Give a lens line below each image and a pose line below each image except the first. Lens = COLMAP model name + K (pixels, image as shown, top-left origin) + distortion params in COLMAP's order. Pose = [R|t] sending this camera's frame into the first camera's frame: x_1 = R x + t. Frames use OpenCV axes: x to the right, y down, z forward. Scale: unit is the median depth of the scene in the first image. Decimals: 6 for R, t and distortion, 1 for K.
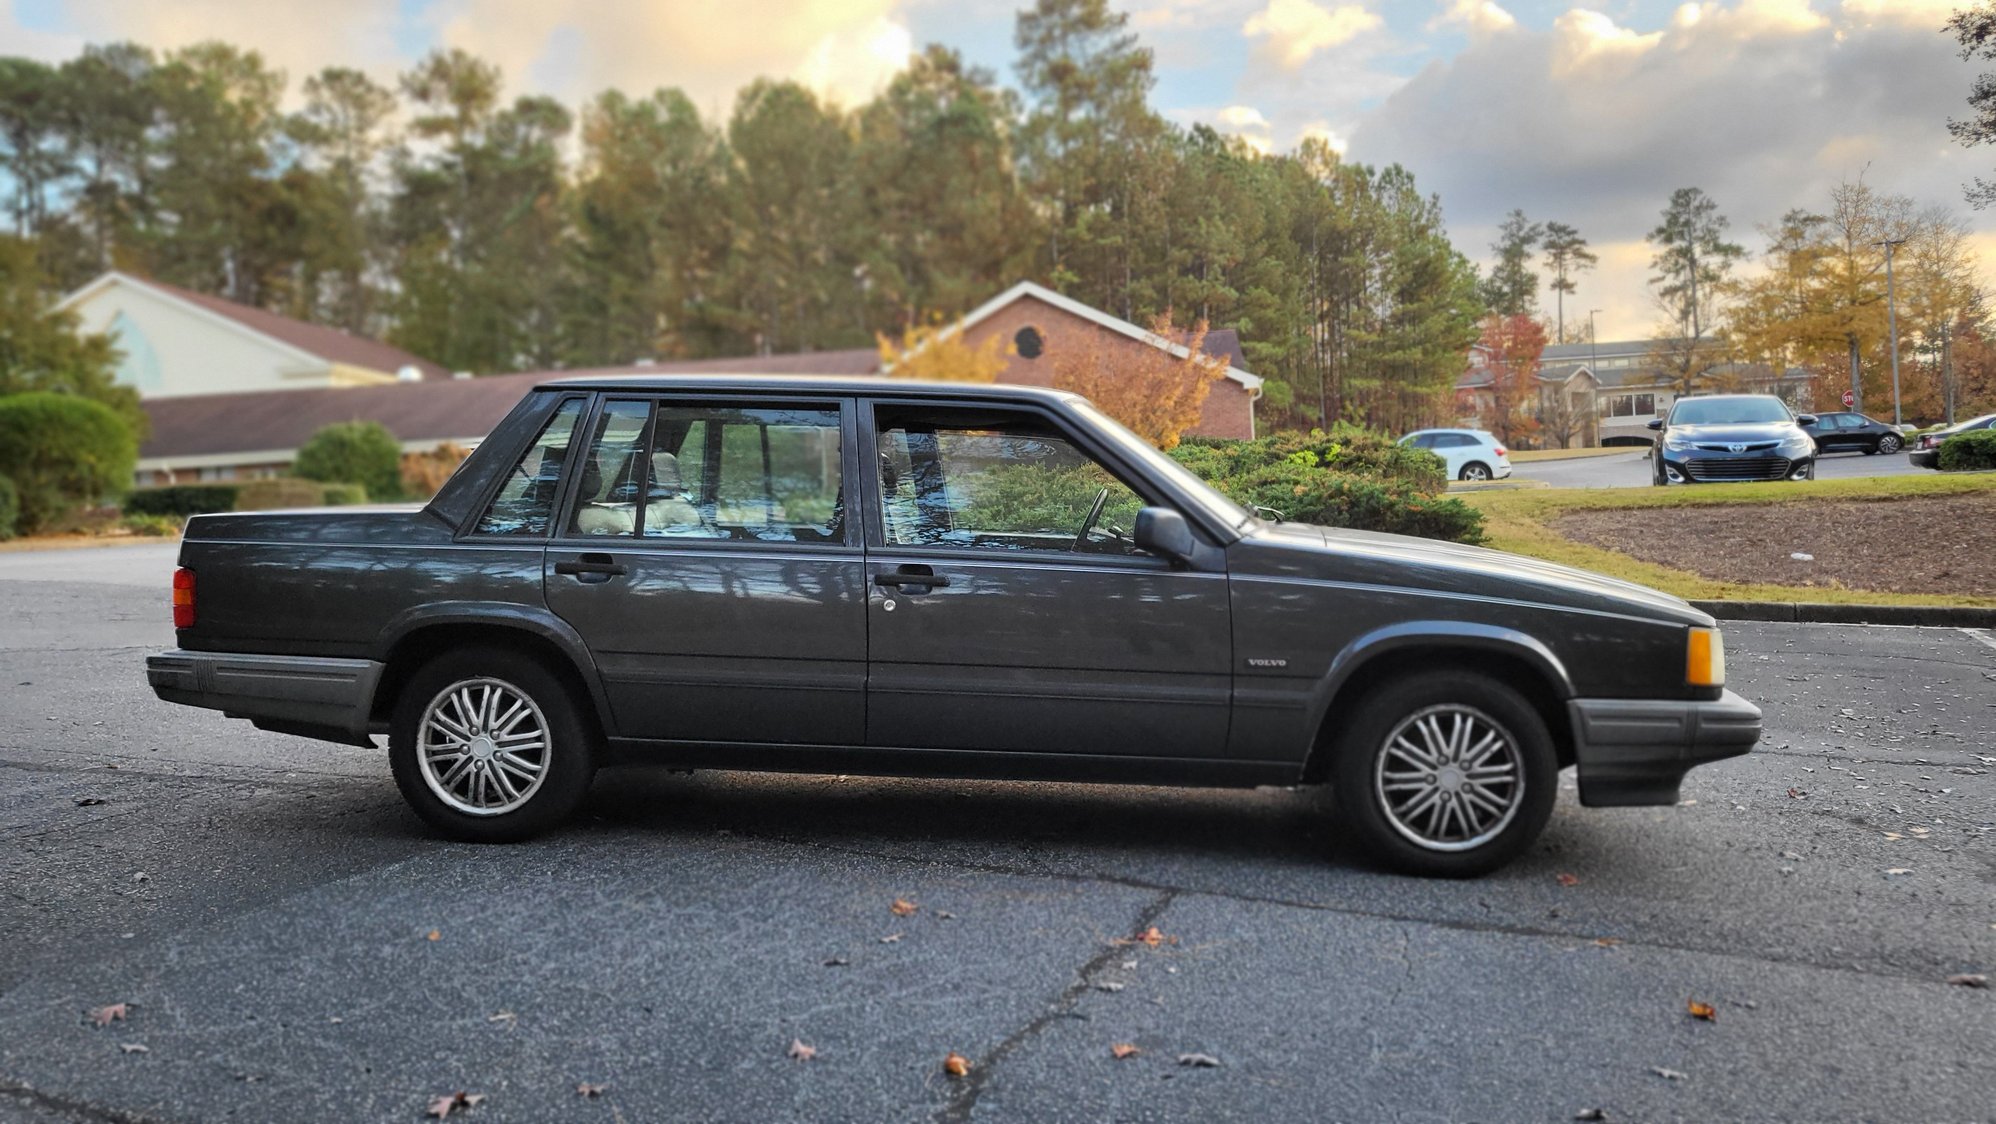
lens RADIAL K [[1649.7, 0, 1065.2], [0, 1649.7, 535.2], [0, 0, 1]] dist [-0.034103, 0.106582]
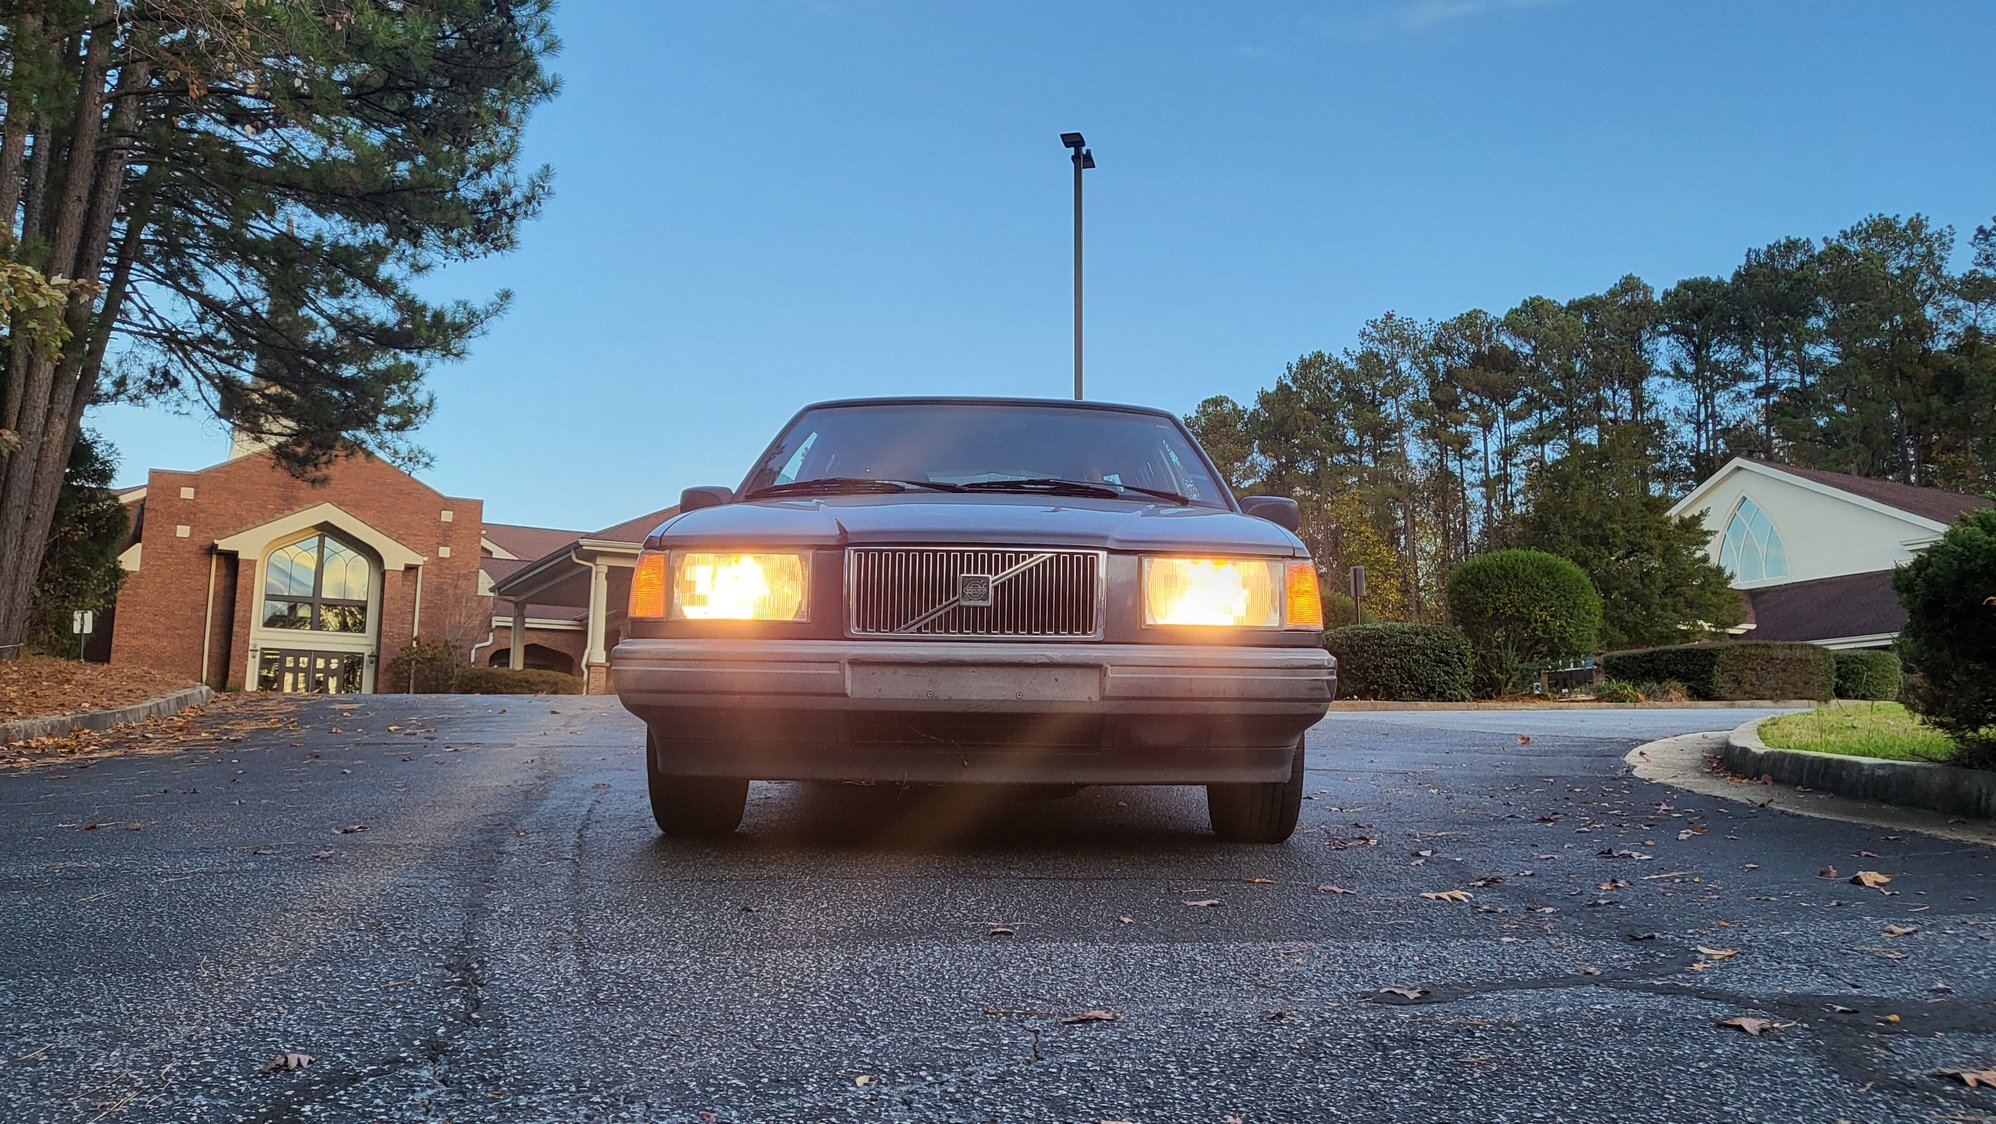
lens RADIAL K [[1656.6, 0, 1031.7], [0, 1656.6, 549.7], [0, 0, 1]] dist [-0.031183, 0.106936]
pose [[0.525617, -0.079971, -0.846954, 0.044360], [-0.030018, 0.993208, -0.112410, 0.027178], [0.850191, 0.084508, 0.519647, 0.246048]]
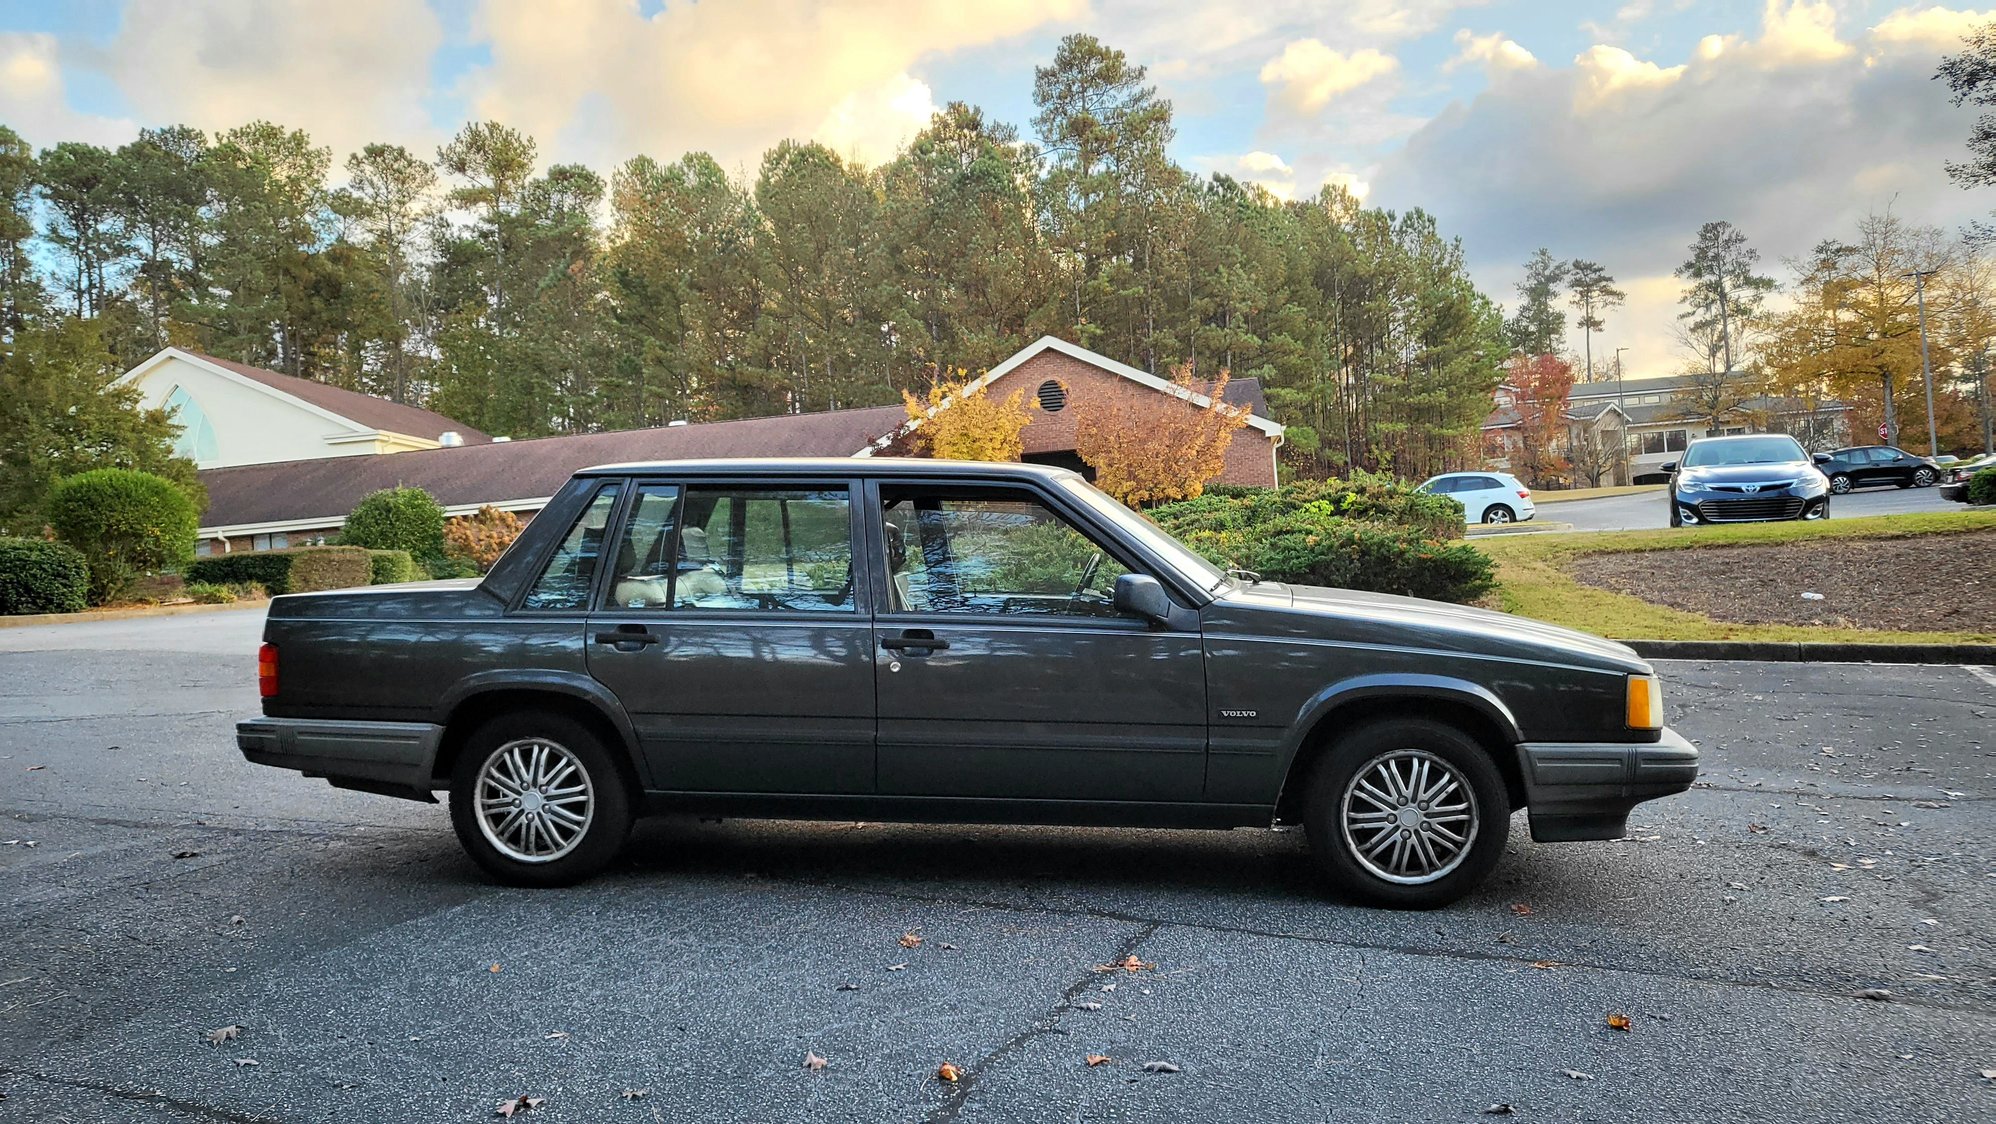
lens RADIAL K [[1656.6, 0, 1031.7], [0, 1656.6, 549.7], [0, 0, 1]] dist [-0.031183, 0.106936]
pose [[0.998986, -0.019520, -0.040582, 0.007782], [0.018716, 0.999622, -0.020116, -0.002986], [0.040960, 0.019336, 0.998974, -0.026390]]
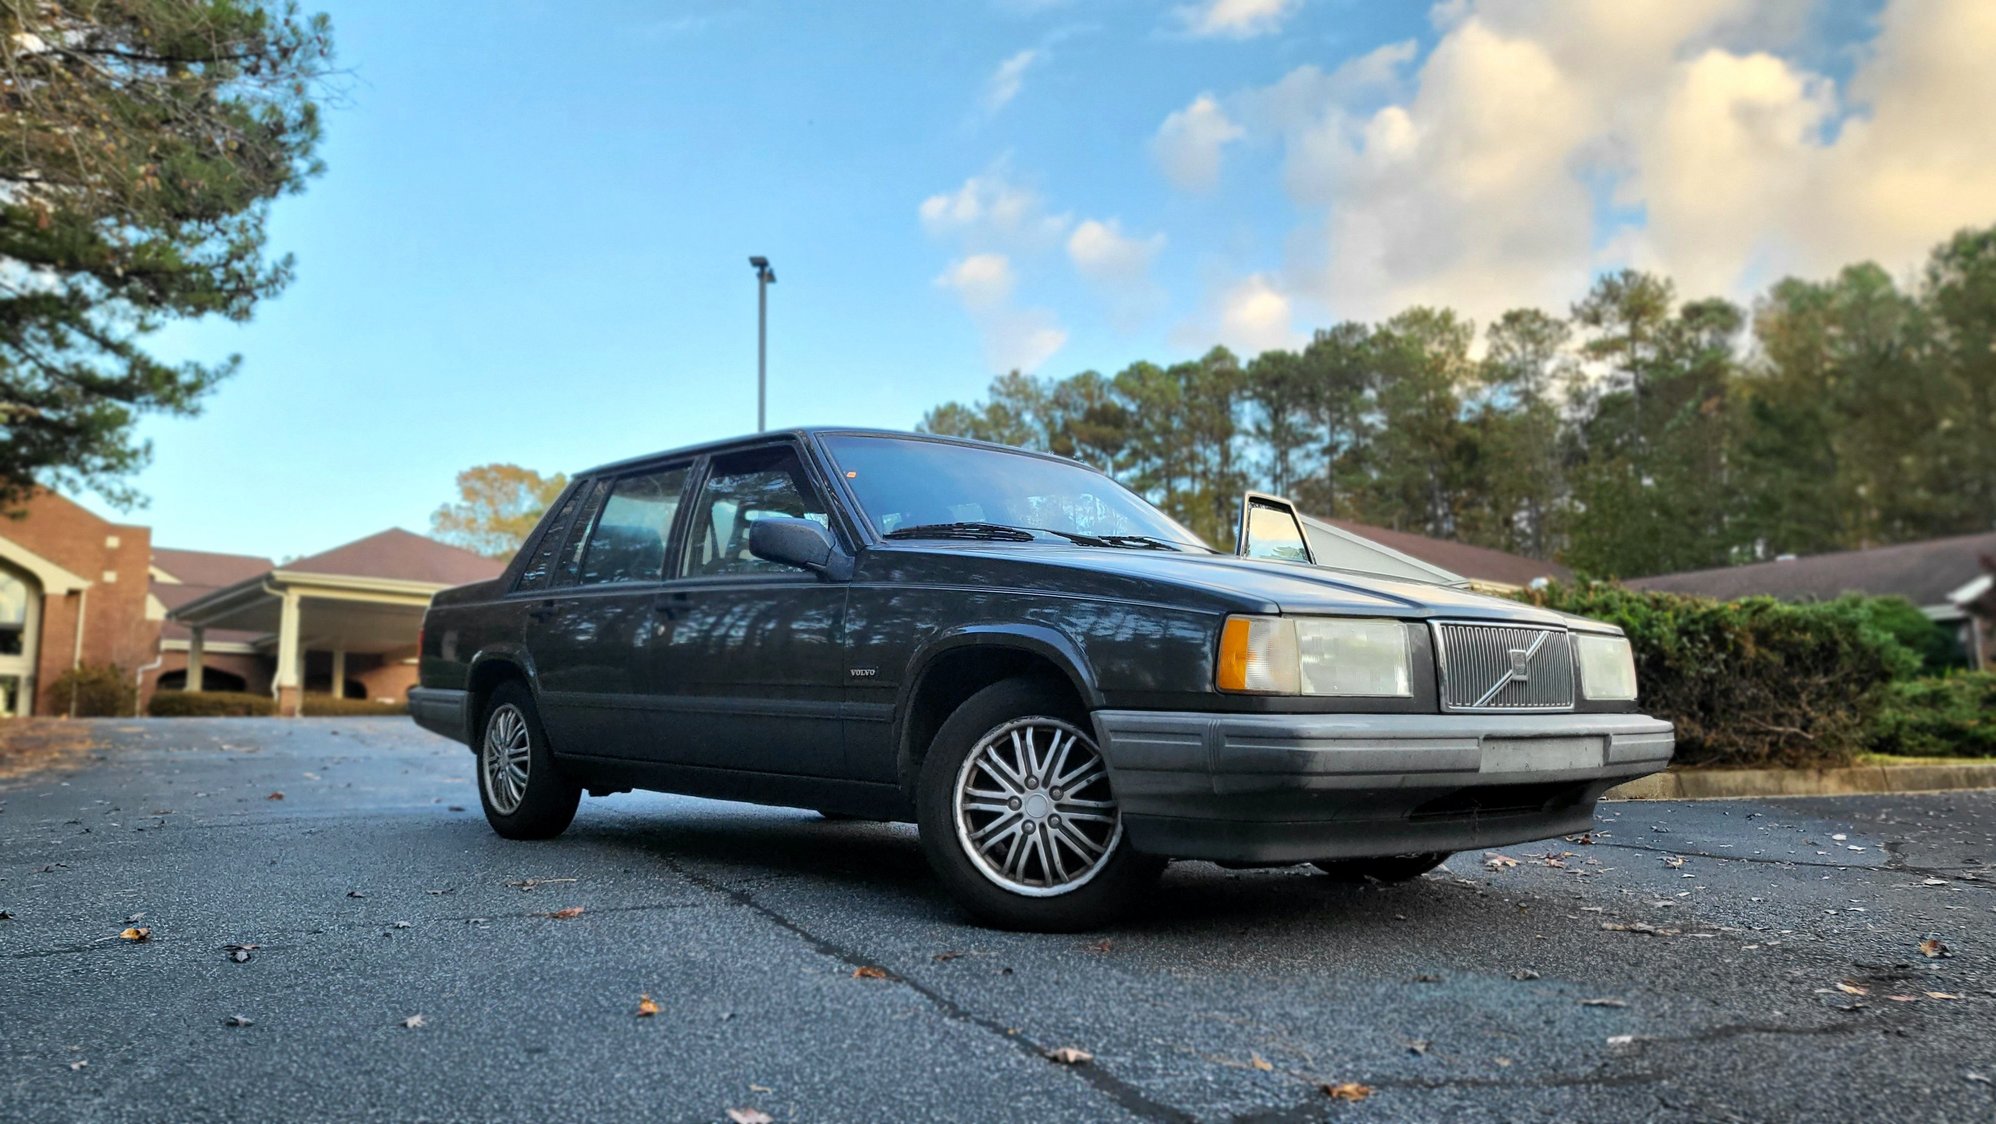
lens RADIAL K [[1654.5, 0, 998.0], [0, 1654.5, 562.0], [0, 0, 1]] dist [0.004768, 0.097192]
pose [[0.686103, -0.071632, -0.723969, 0.207223], [-0.021961, 0.992648, -0.119028, 0.029936], [0.727173, 0.097565, 0.679486, 0.097488]]
